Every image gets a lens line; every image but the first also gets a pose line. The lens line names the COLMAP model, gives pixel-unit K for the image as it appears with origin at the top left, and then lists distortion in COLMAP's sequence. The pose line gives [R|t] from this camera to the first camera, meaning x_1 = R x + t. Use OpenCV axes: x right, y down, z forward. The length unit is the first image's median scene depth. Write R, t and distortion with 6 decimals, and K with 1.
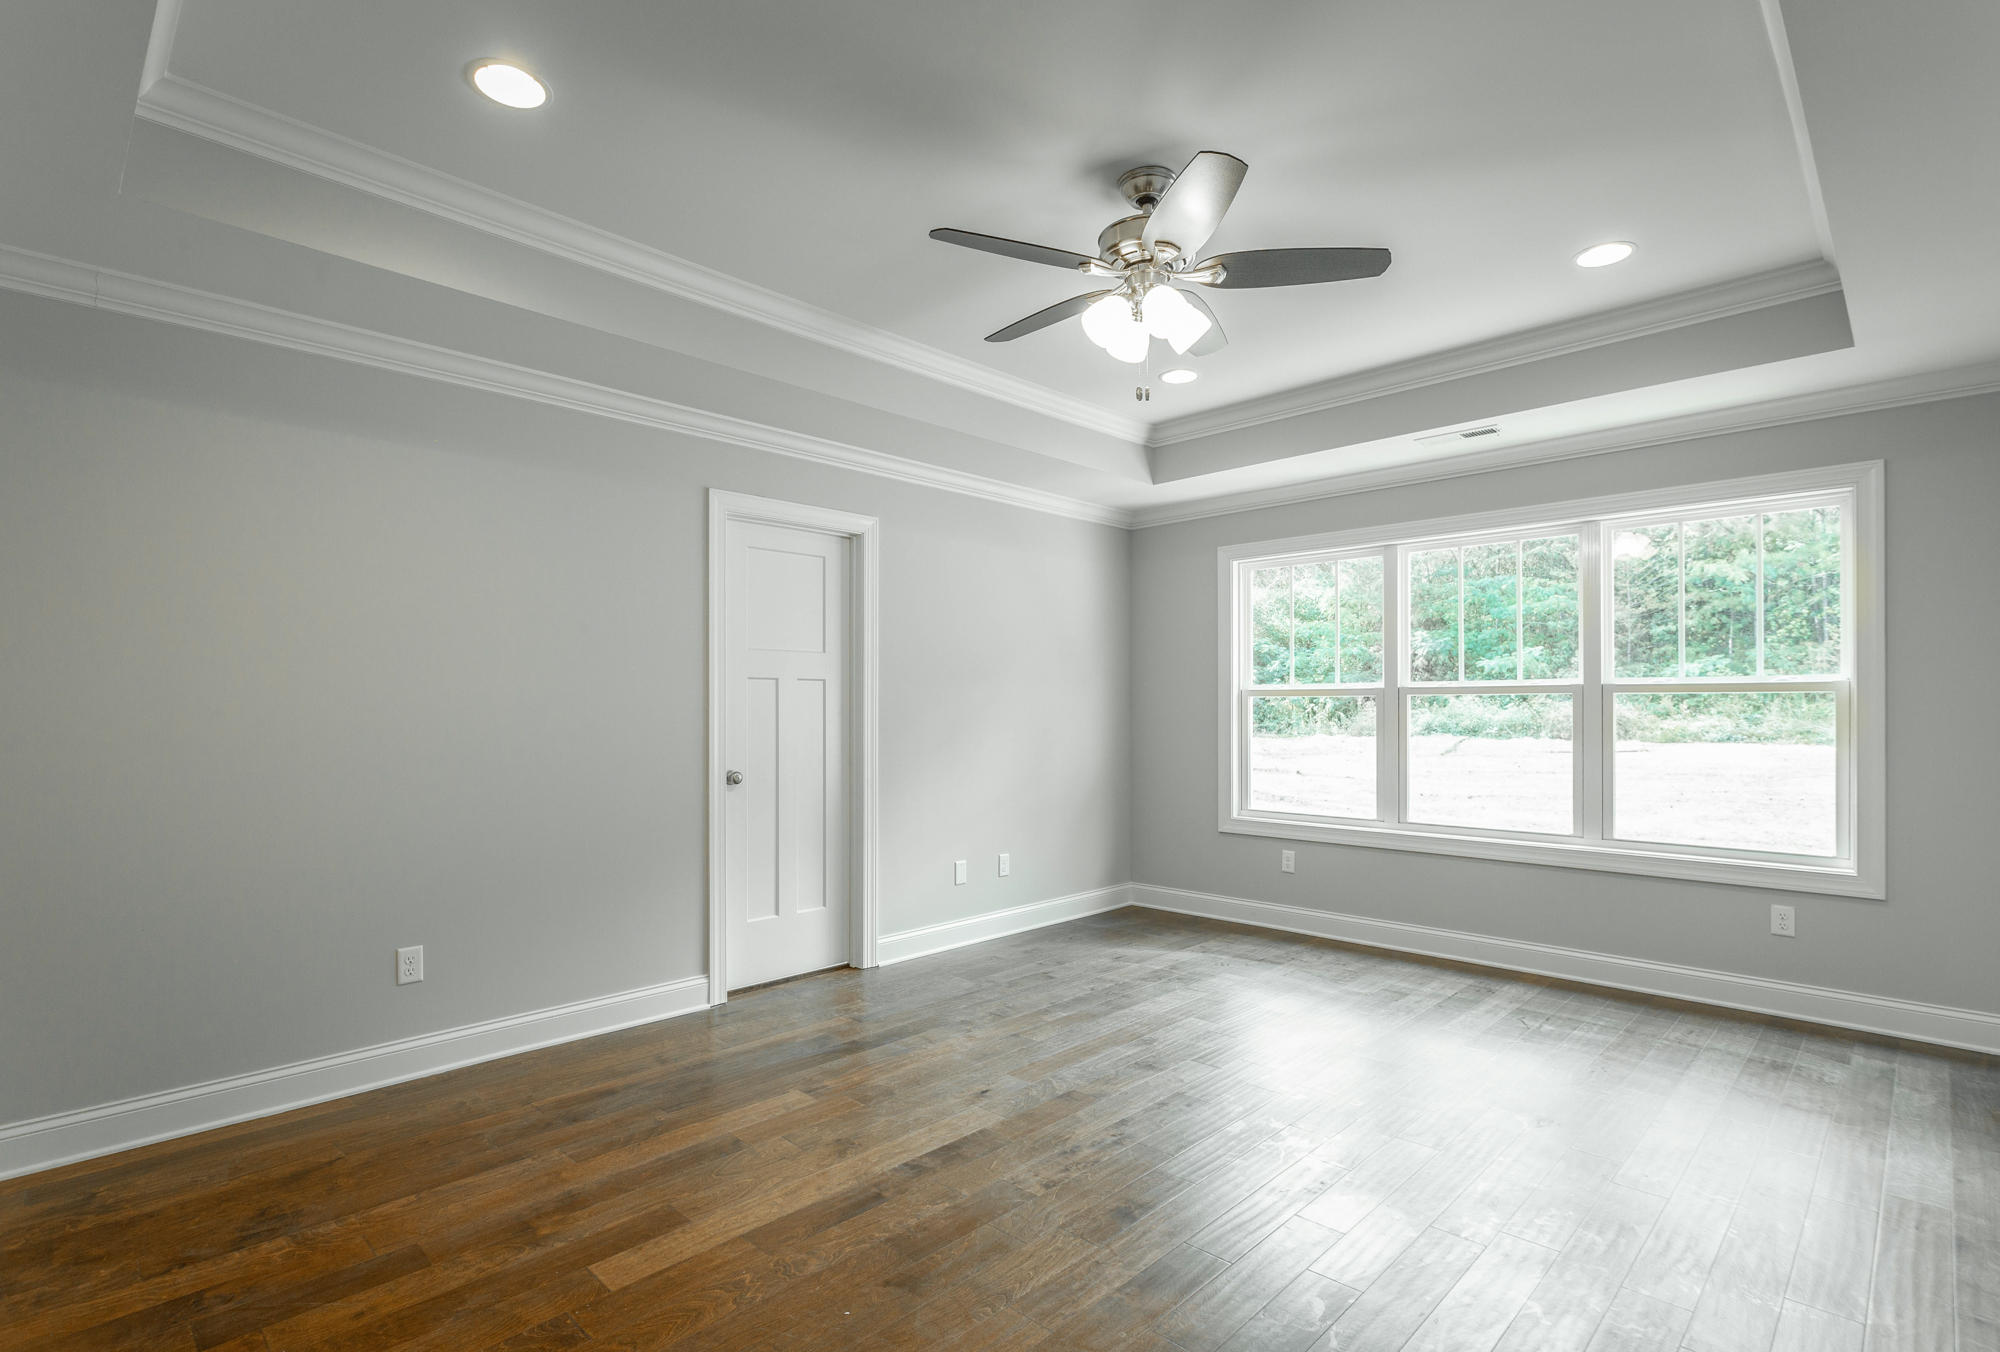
lens RADIAL K [[963.7, 0, 998.1], [0, 963.7, 694.4], [0, 0, 1]] dist [-0.003041, 0.001820]
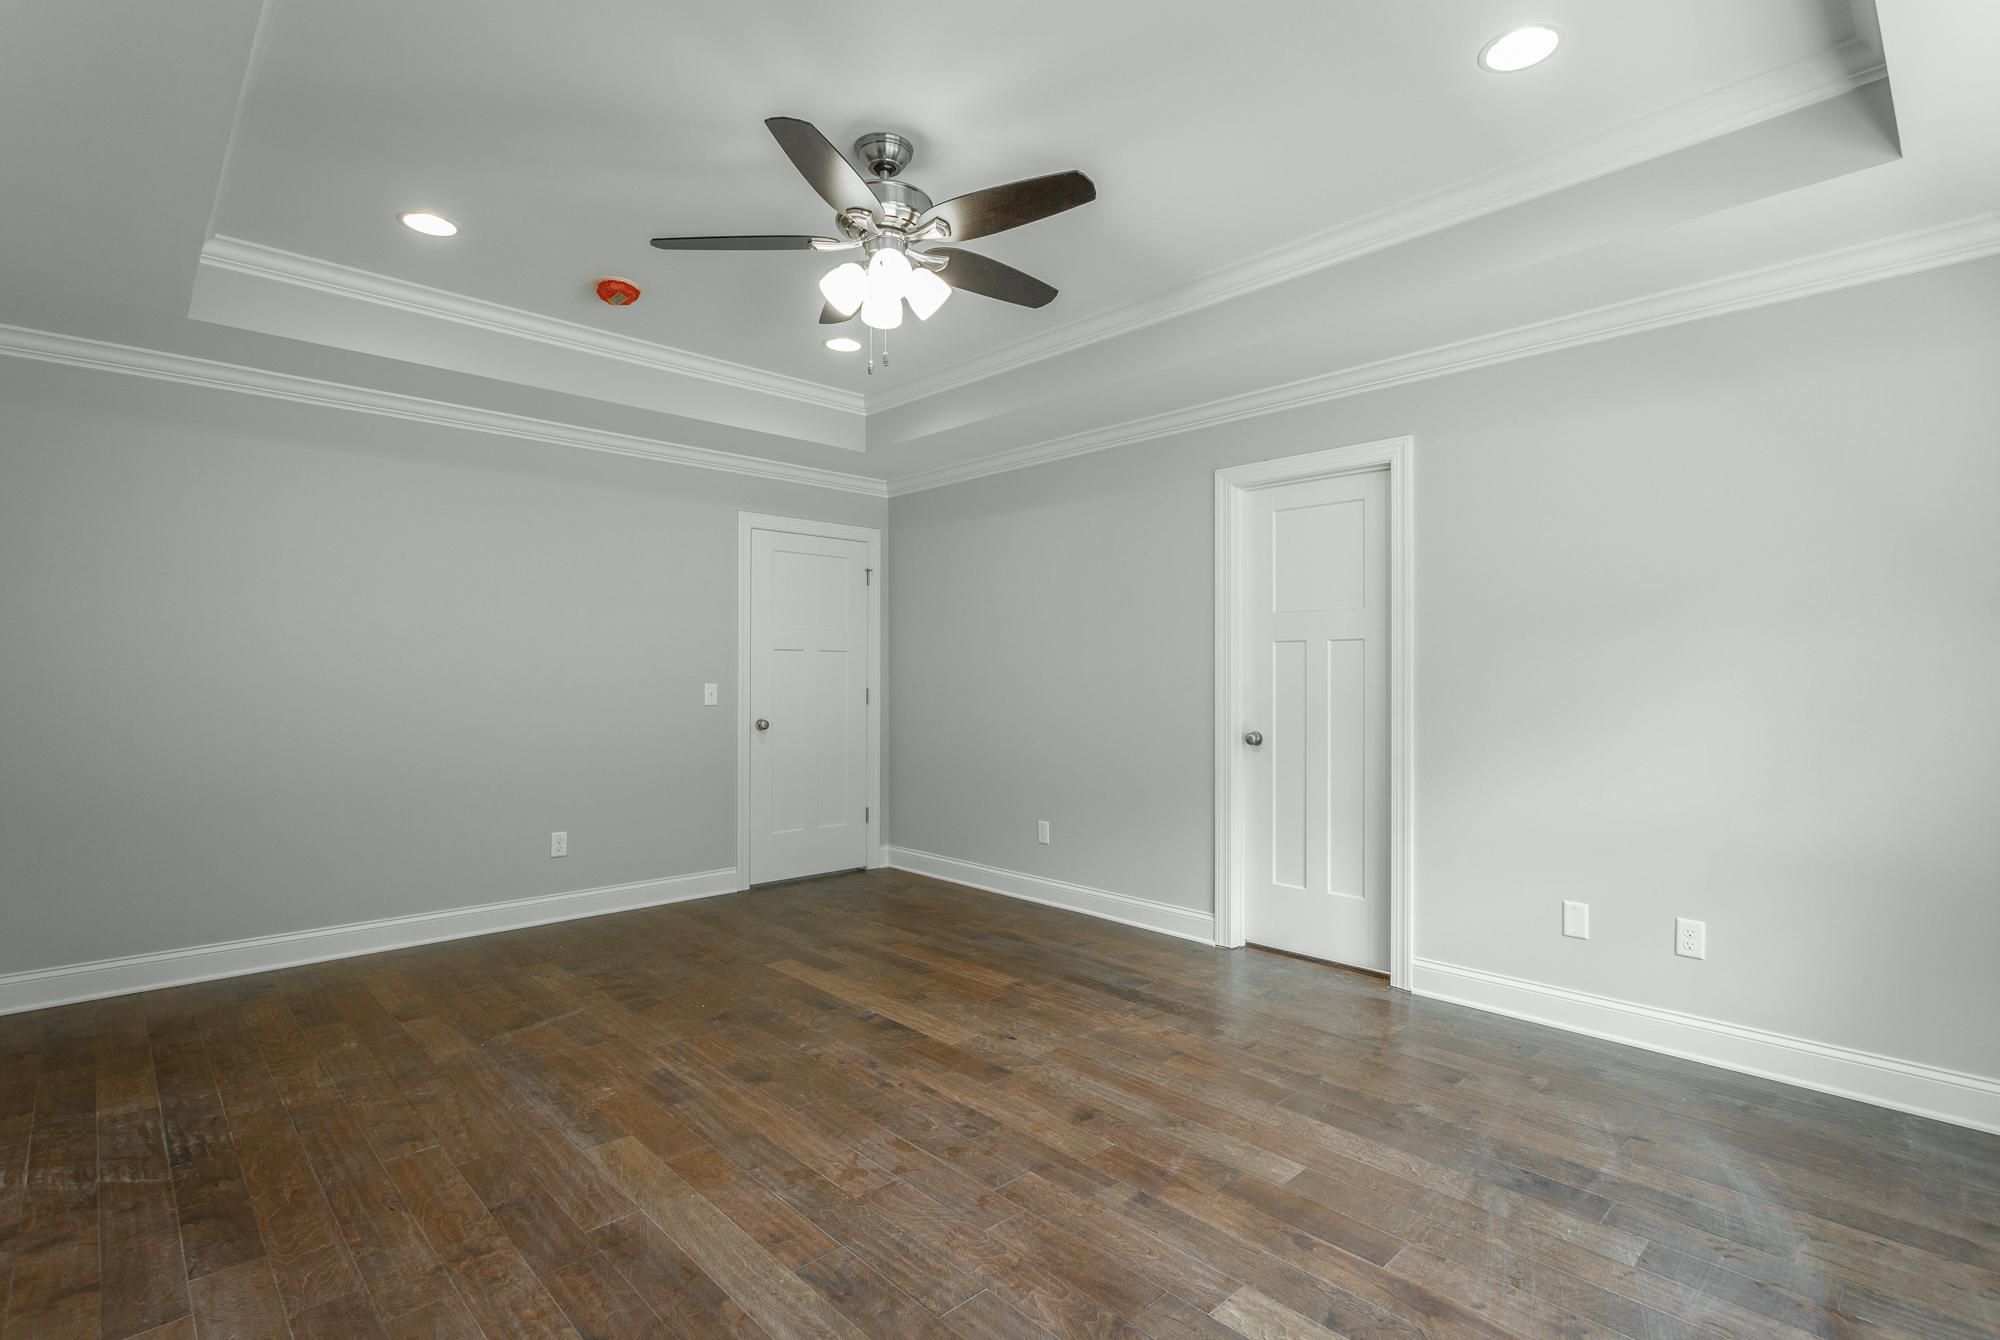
lens RADIAL K [[951.6, 0, 1001.7], [0, 951.6, 677.4], [0, 0, 1]] dist [-0.007108, 0.005482]
pose [[-0.032535, 0.006258, -0.999451, 0.800209], [0.018263, 0.999817, 0.005666, 0.009377], [0.999304, -0.018068, -0.032643, 0.806099]]
